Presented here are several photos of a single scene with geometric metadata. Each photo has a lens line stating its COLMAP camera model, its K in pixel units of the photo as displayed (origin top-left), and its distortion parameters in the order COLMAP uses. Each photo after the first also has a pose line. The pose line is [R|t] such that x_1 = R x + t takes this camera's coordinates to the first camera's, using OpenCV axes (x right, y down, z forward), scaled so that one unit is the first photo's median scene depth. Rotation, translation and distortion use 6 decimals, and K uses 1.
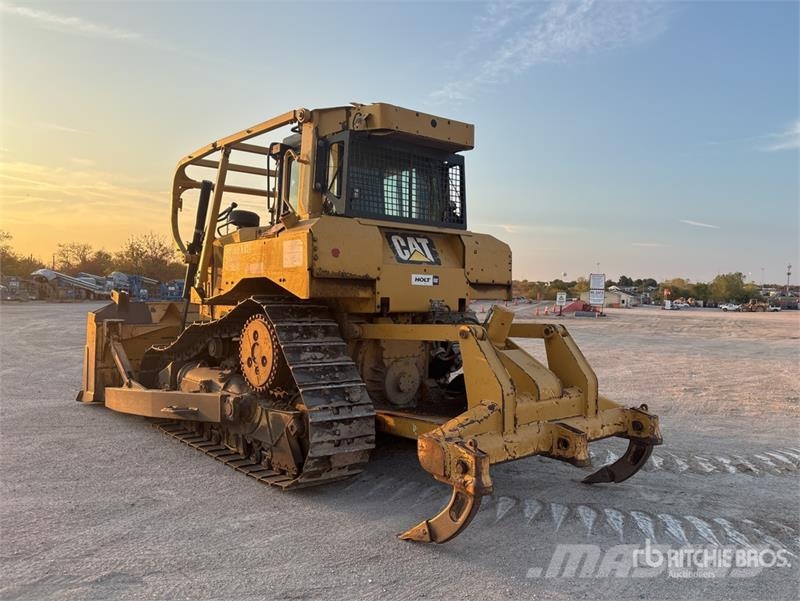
lens RADIAL K [[594.0, 0, 402.9], [0, 594.0, 294.3], [0, 0, 1]] dist [0.065428, -0.072398]
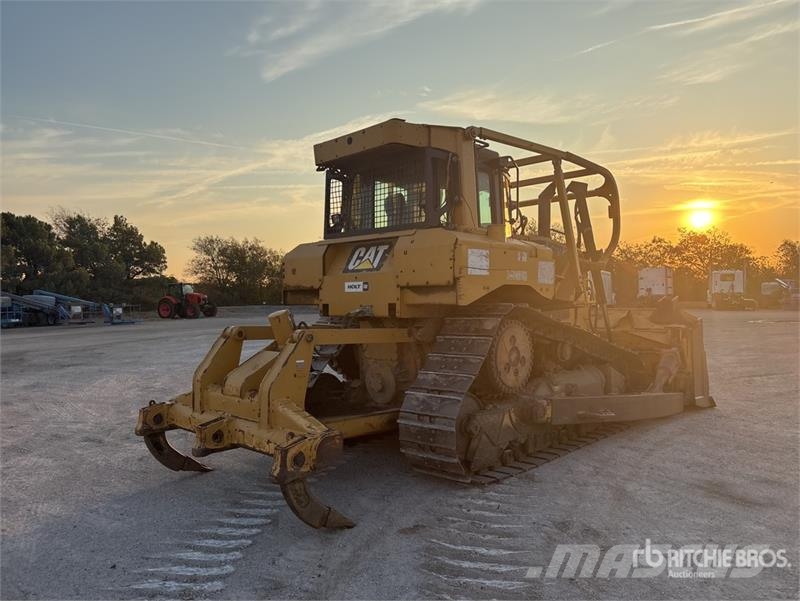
lens RADIAL K [[594.0, 0, 402.9], [0, 594.0, 294.3], [0, 0, 1]] dist [0.065428, -0.072398]
pose [[0.123407, -0.026895, -0.991992, 1.117387], [0.011939, 0.999601, -0.025616, 0.018081], [0.992284, -0.008682, 0.123679, 0.957370]]
